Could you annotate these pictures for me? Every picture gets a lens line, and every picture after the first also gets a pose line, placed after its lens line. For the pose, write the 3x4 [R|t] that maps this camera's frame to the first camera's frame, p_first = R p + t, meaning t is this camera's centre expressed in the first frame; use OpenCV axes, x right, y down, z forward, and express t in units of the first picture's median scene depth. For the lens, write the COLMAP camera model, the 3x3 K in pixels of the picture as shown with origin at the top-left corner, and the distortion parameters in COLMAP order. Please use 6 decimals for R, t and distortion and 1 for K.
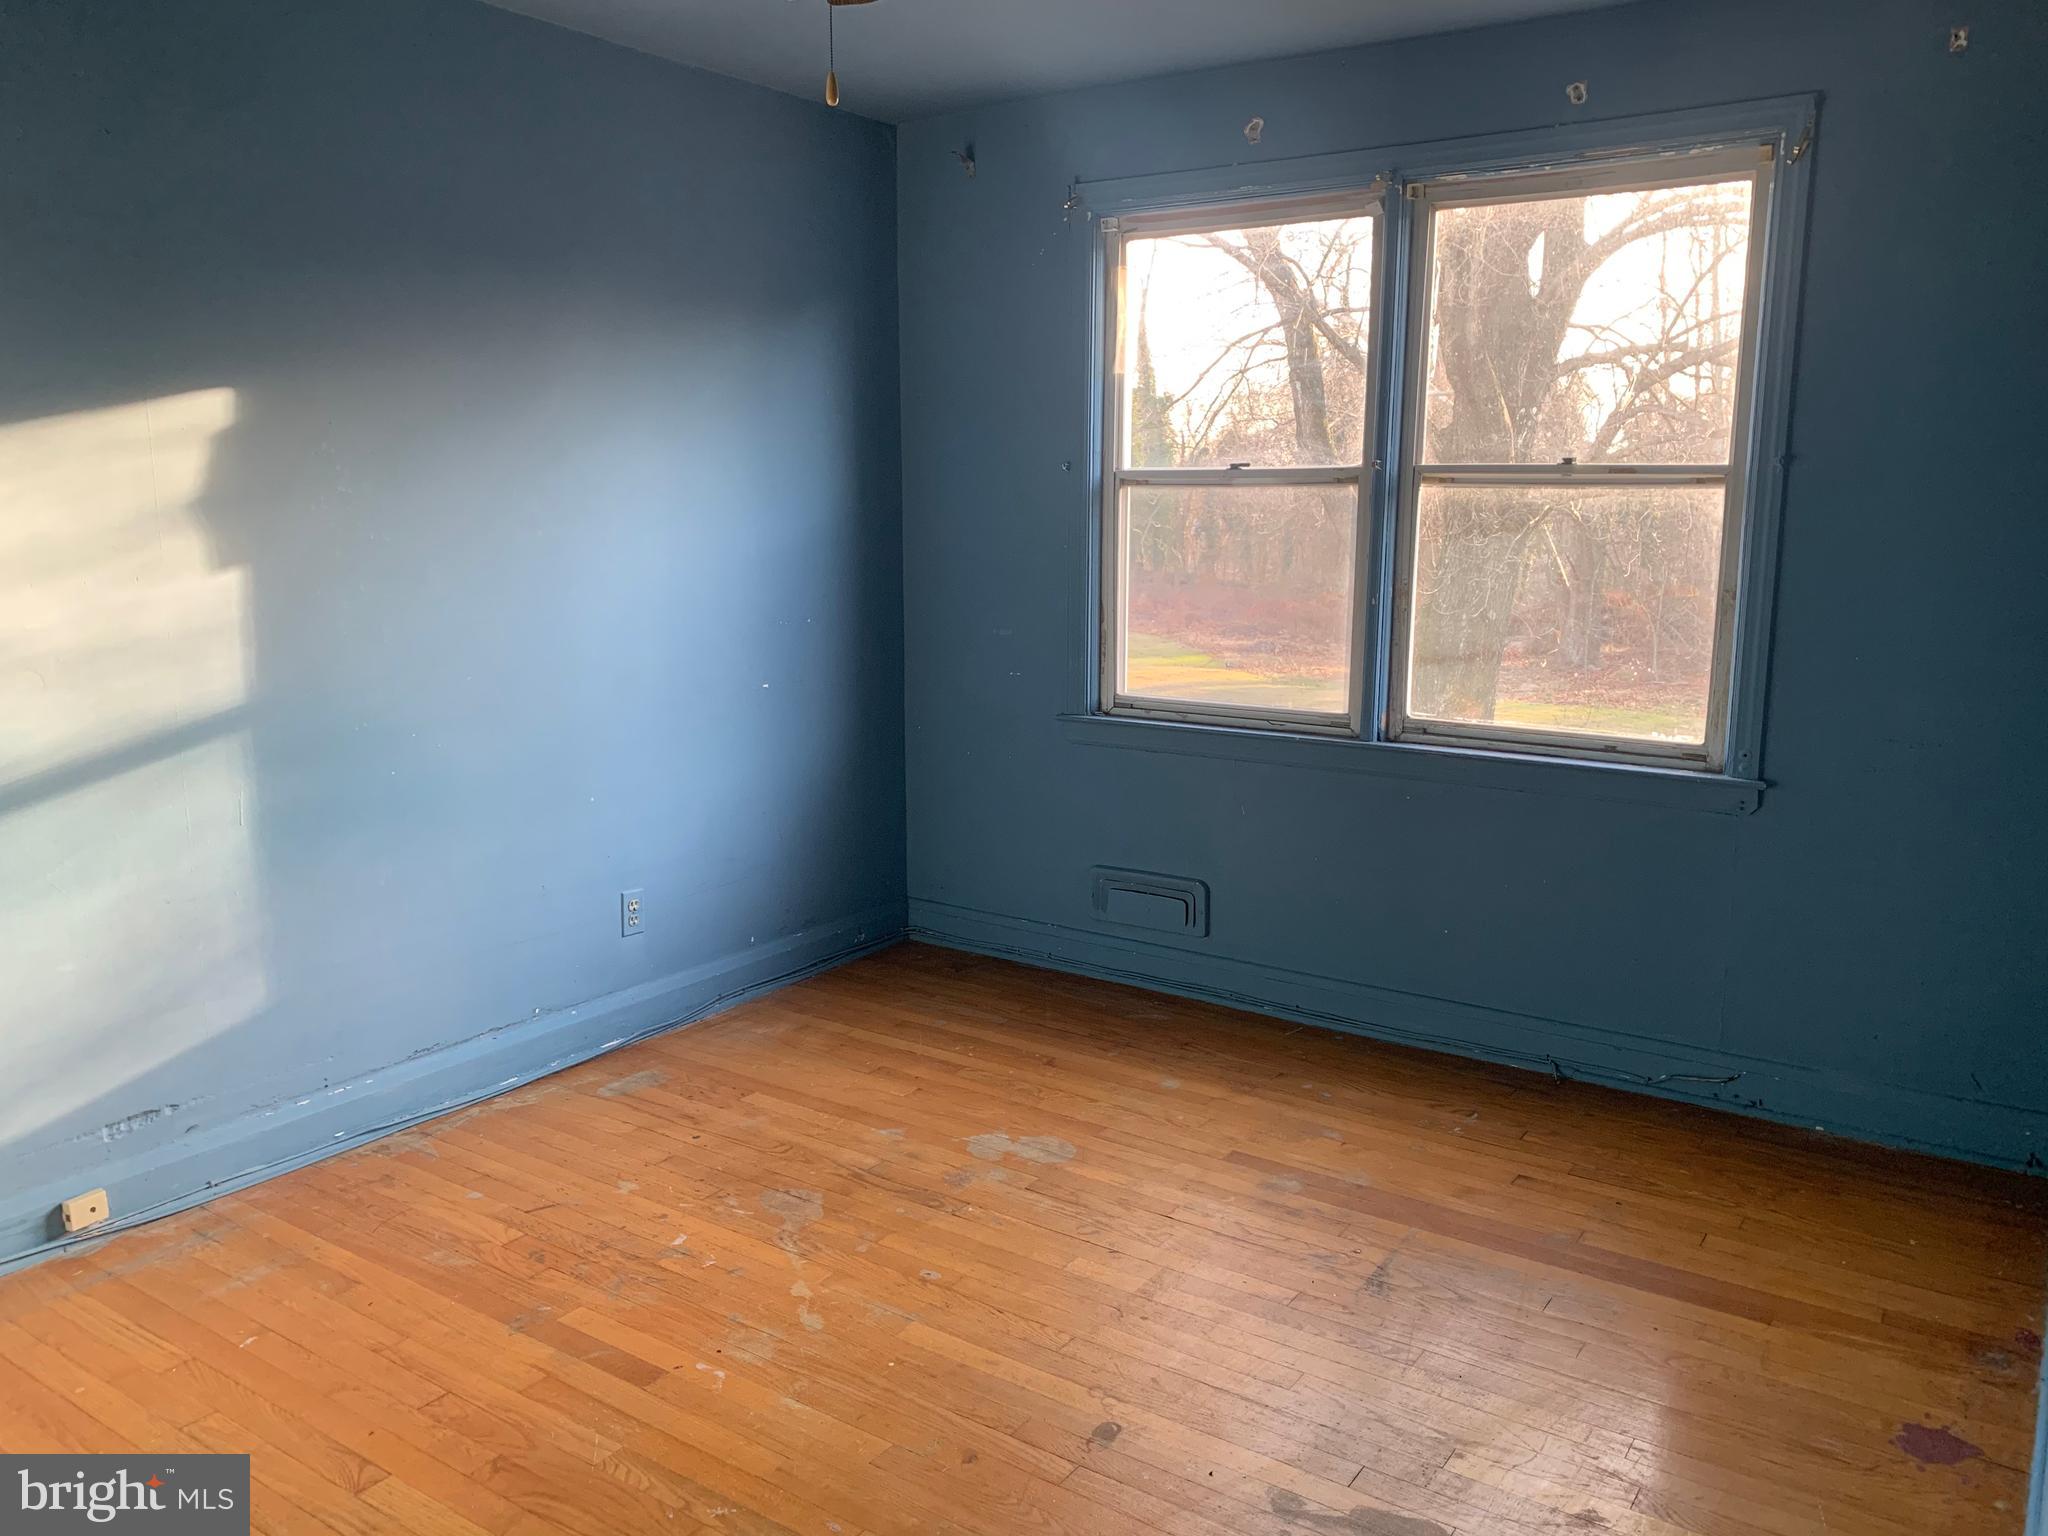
lens RADIAL K [[1566.3, 0, 1047.4], [0, 1566.3, 779.5], [0, 0, 1]] dist [0.050181, -0.058768]
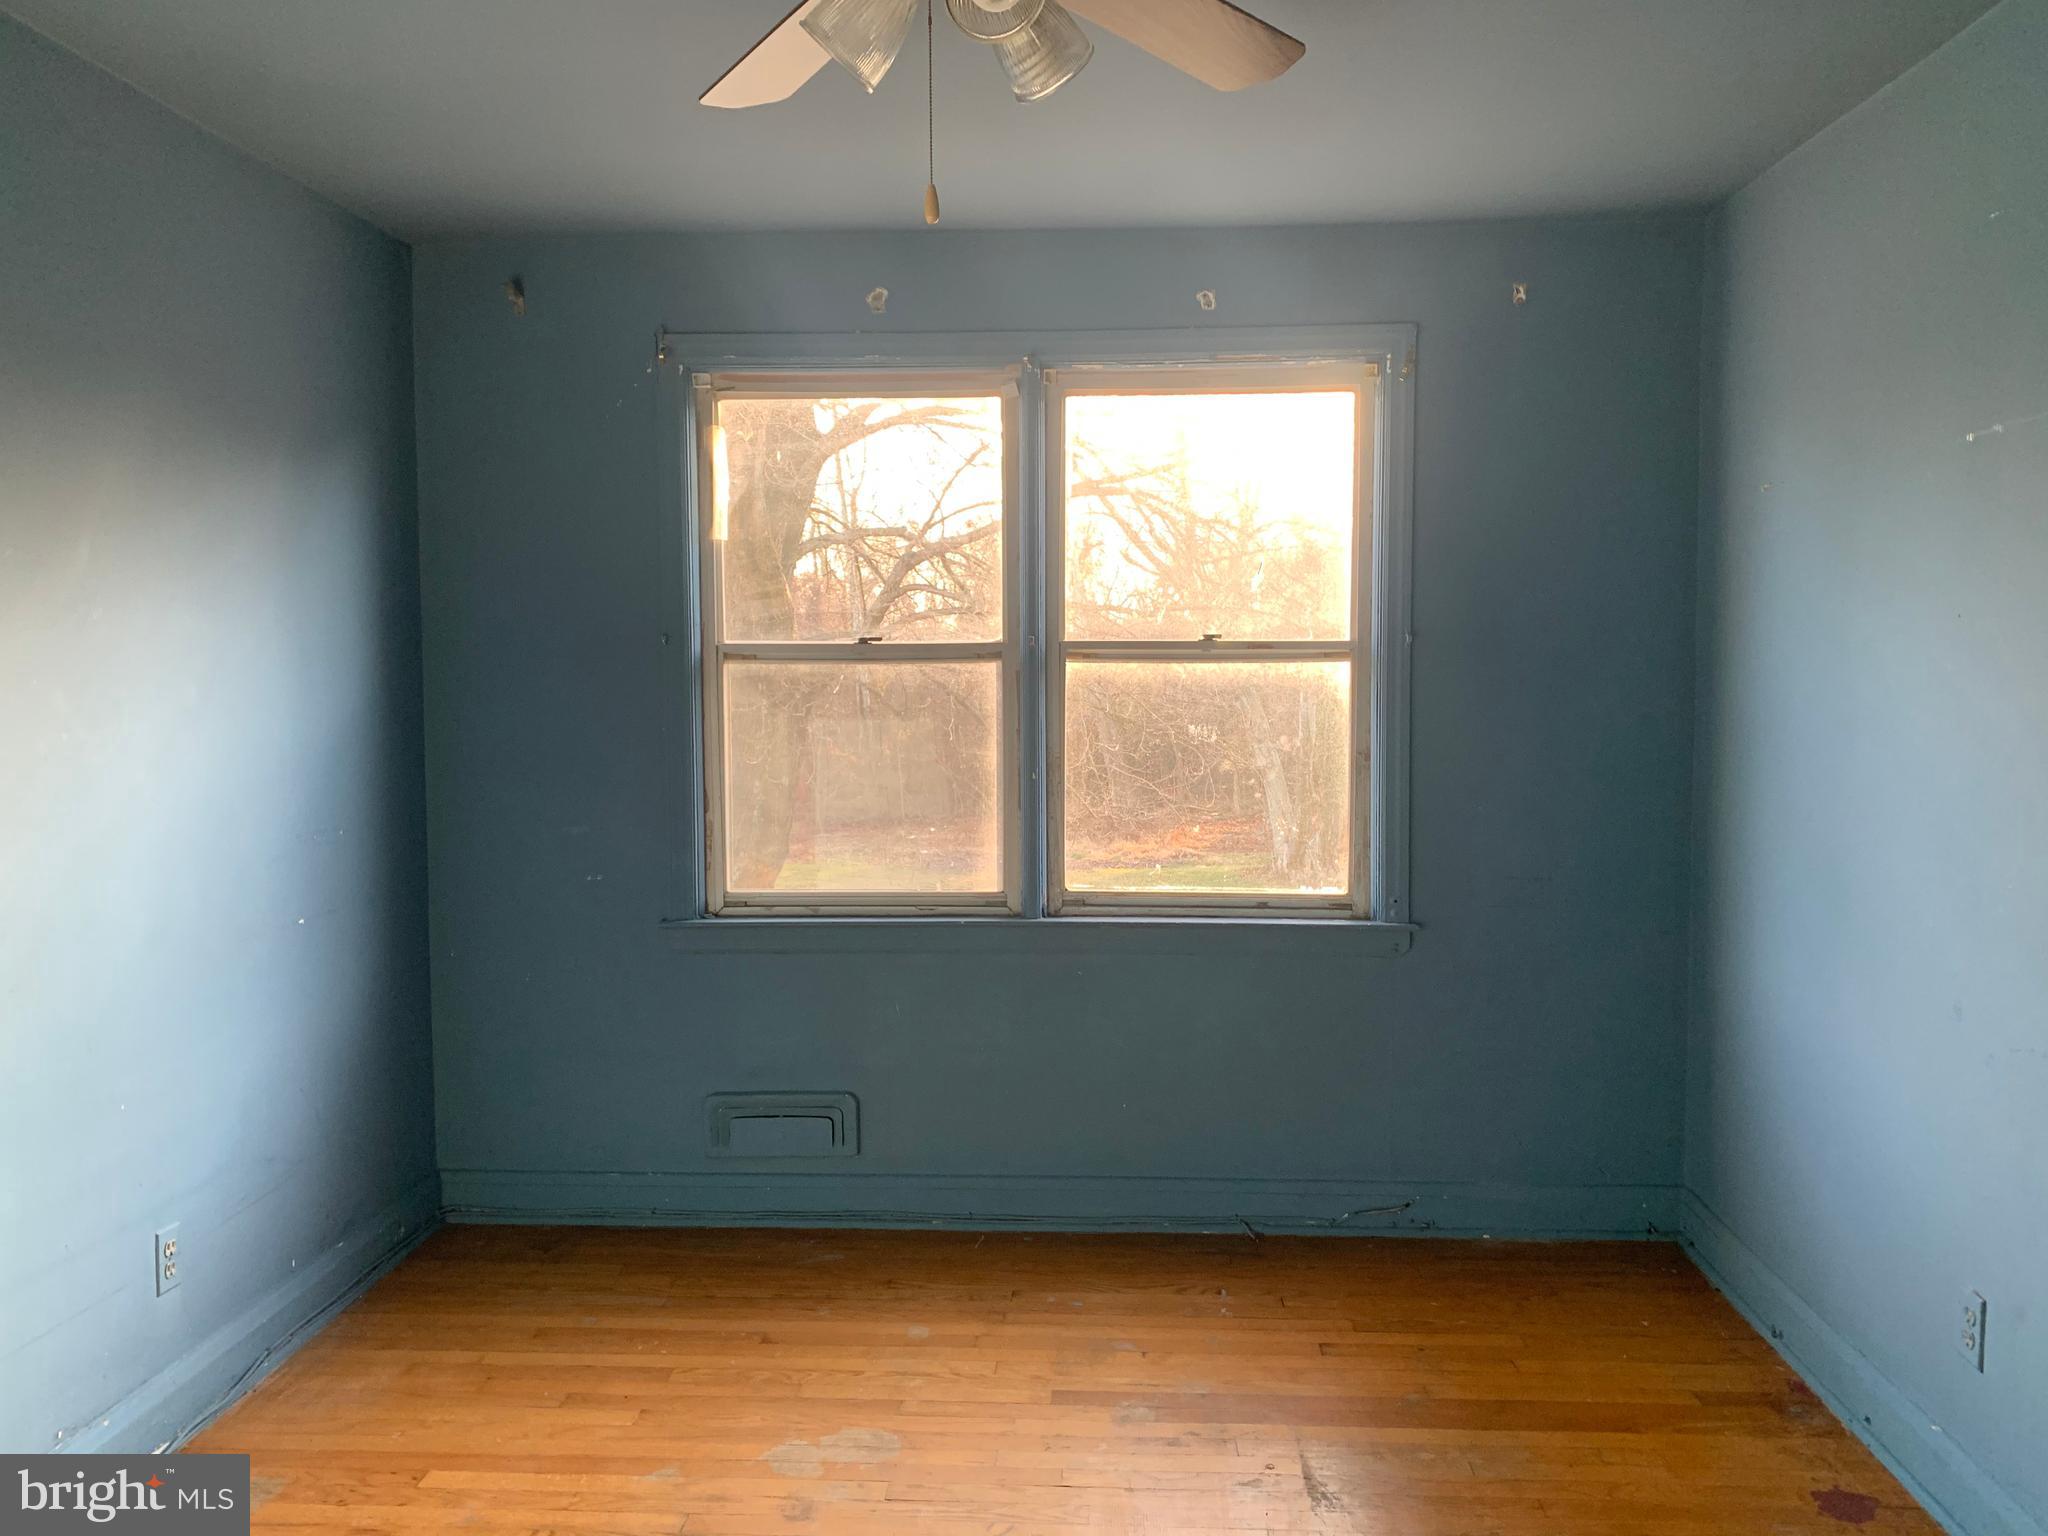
lens RADIAL K [[1566.3, 0, 1082.4], [0, 1566.3, 758.7], [0, 0, 1]] dist [0.050181, -0.058768]
pose [[0.856274, -0.039252, 0.515028, -0.295203], [0.102180, 0.990276, -0.094411, -0.031541], [-0.506314, 0.133467, 0.851958, 0.166444]]
